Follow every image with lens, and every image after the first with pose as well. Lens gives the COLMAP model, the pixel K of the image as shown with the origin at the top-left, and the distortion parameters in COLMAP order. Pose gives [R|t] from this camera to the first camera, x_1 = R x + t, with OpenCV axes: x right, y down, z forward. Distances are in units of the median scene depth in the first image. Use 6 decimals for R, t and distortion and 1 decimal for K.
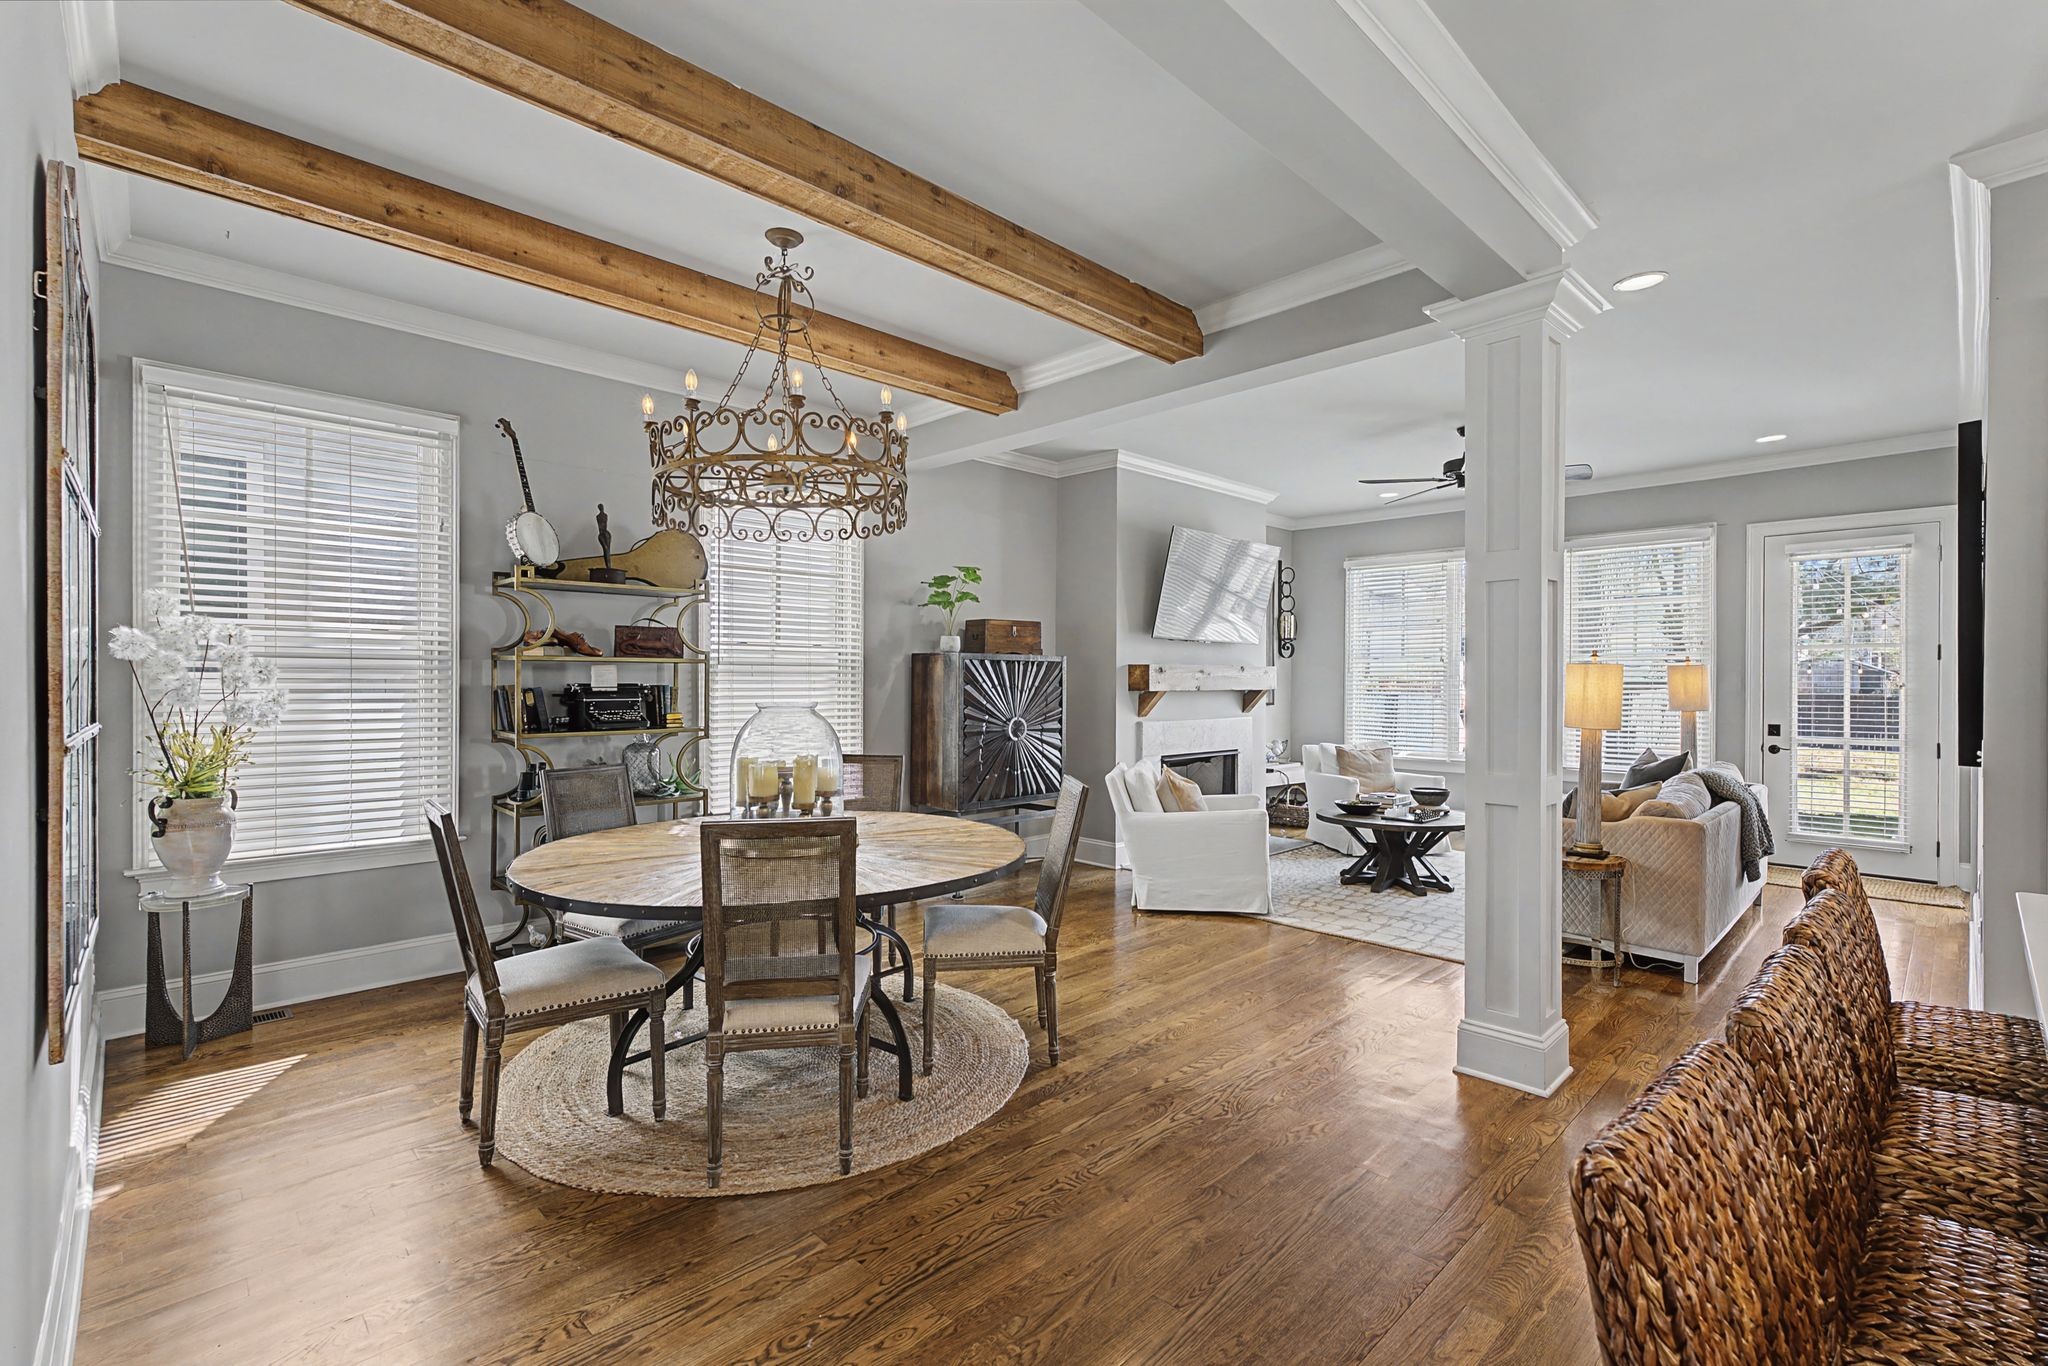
lens RADIAL K [[911.8, 0, 1022.3], [0, 911.8, 682.2], [0, 0, 1]] dist [0.001350, 0.001559]
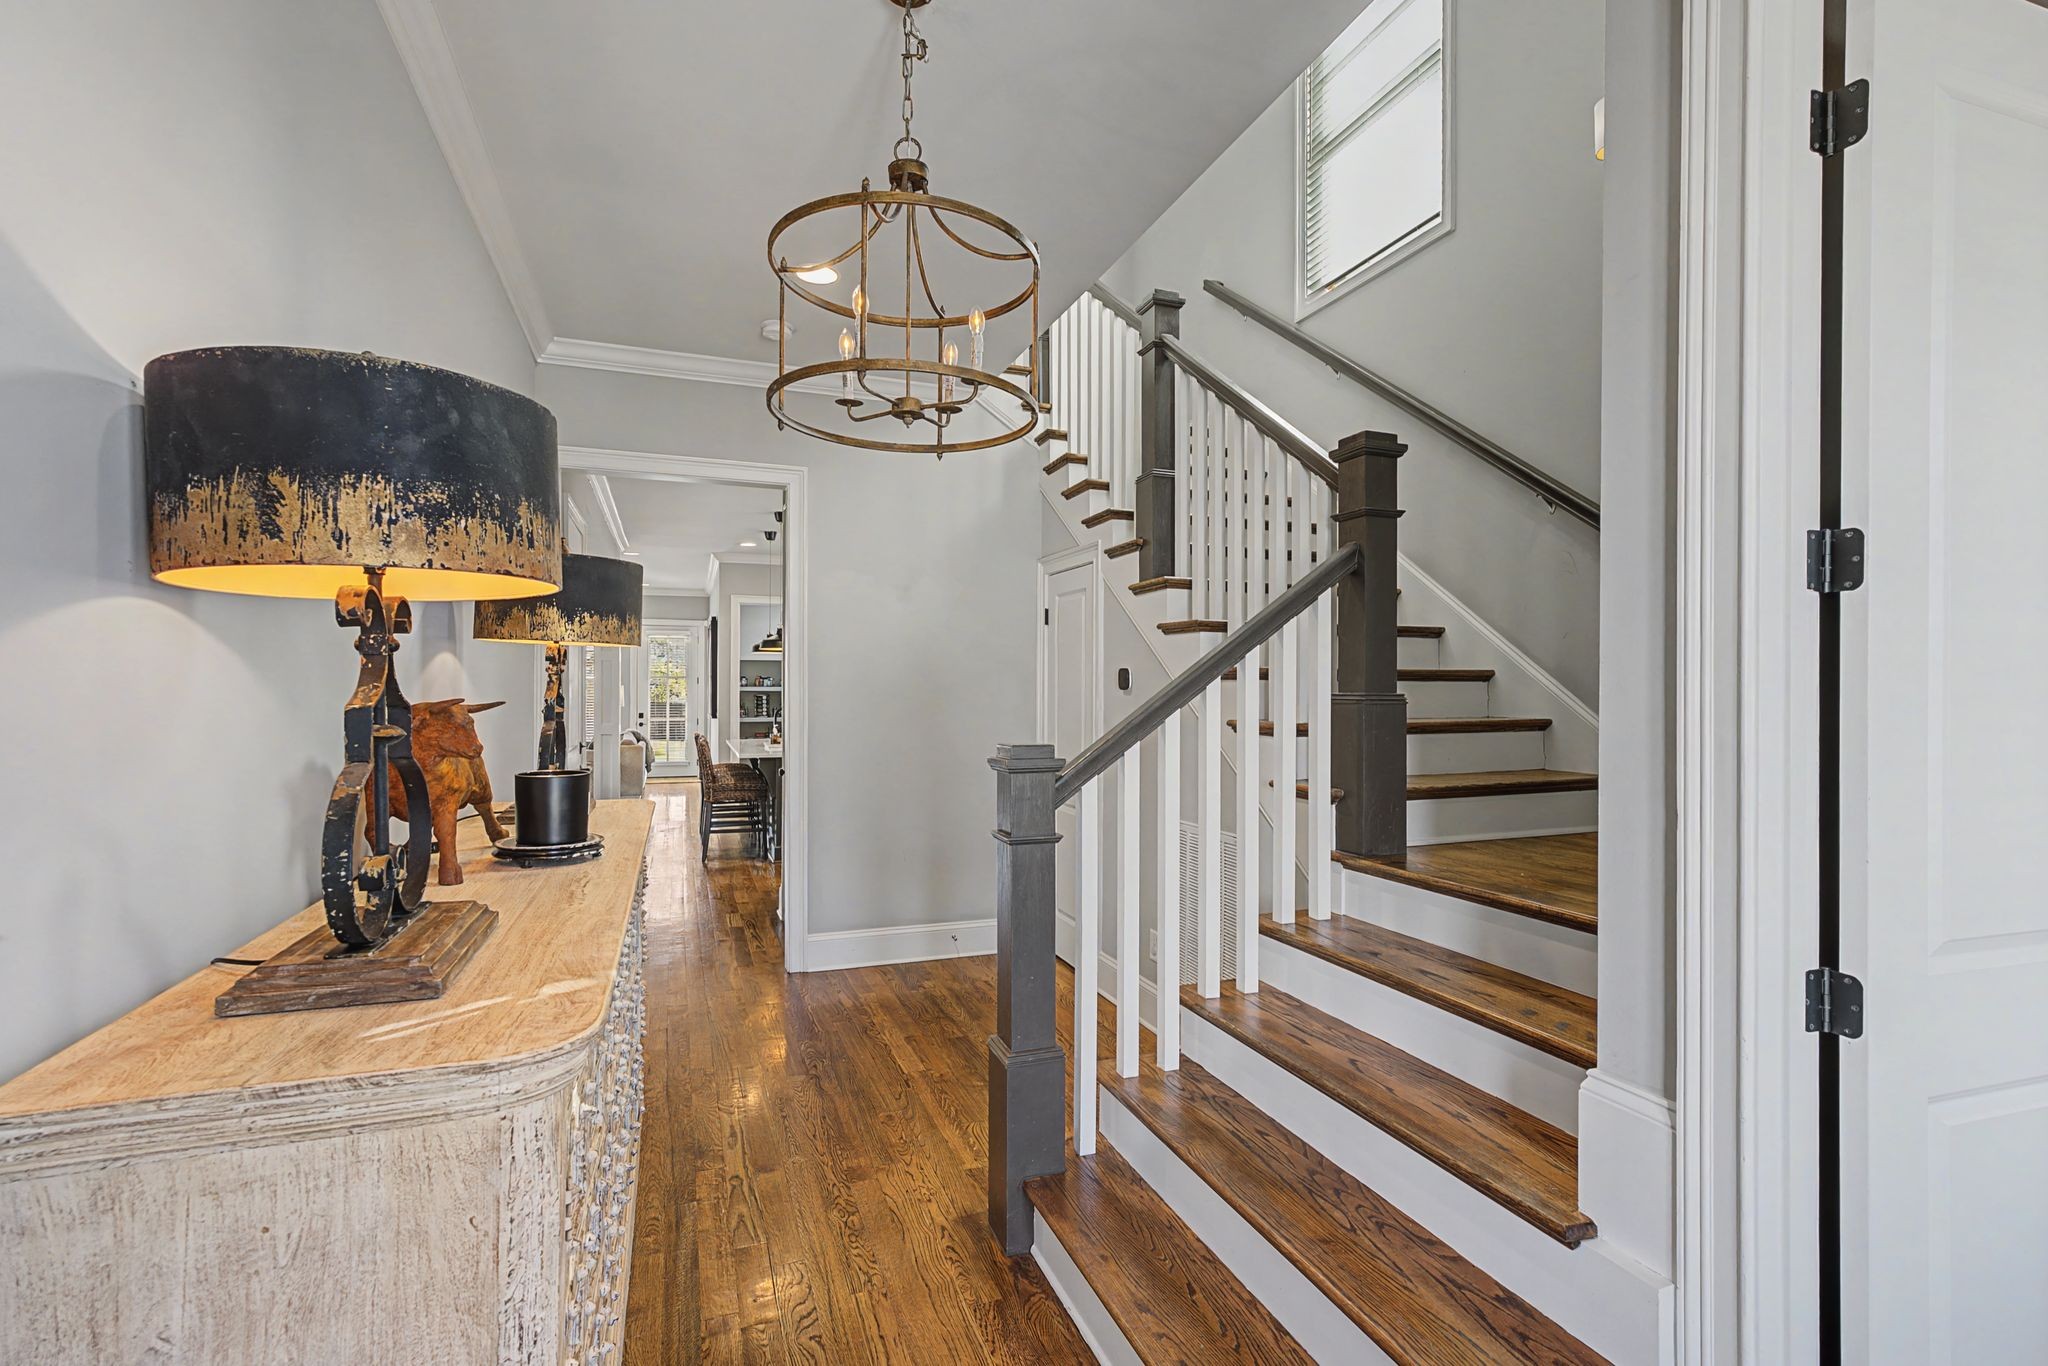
lens RADIAL K [[911.5, 0, 1024.0], [0, 911.5, 683.0], [0, 0, 1]] dist [0.006640, -0.000091]
pose [[0.399519, 0.003491, 0.916718, -1.199271], [0.003471, 0.999980, -0.005320, -0.013677], [-0.916718, 0.005307, 0.399499, -1.043844]]
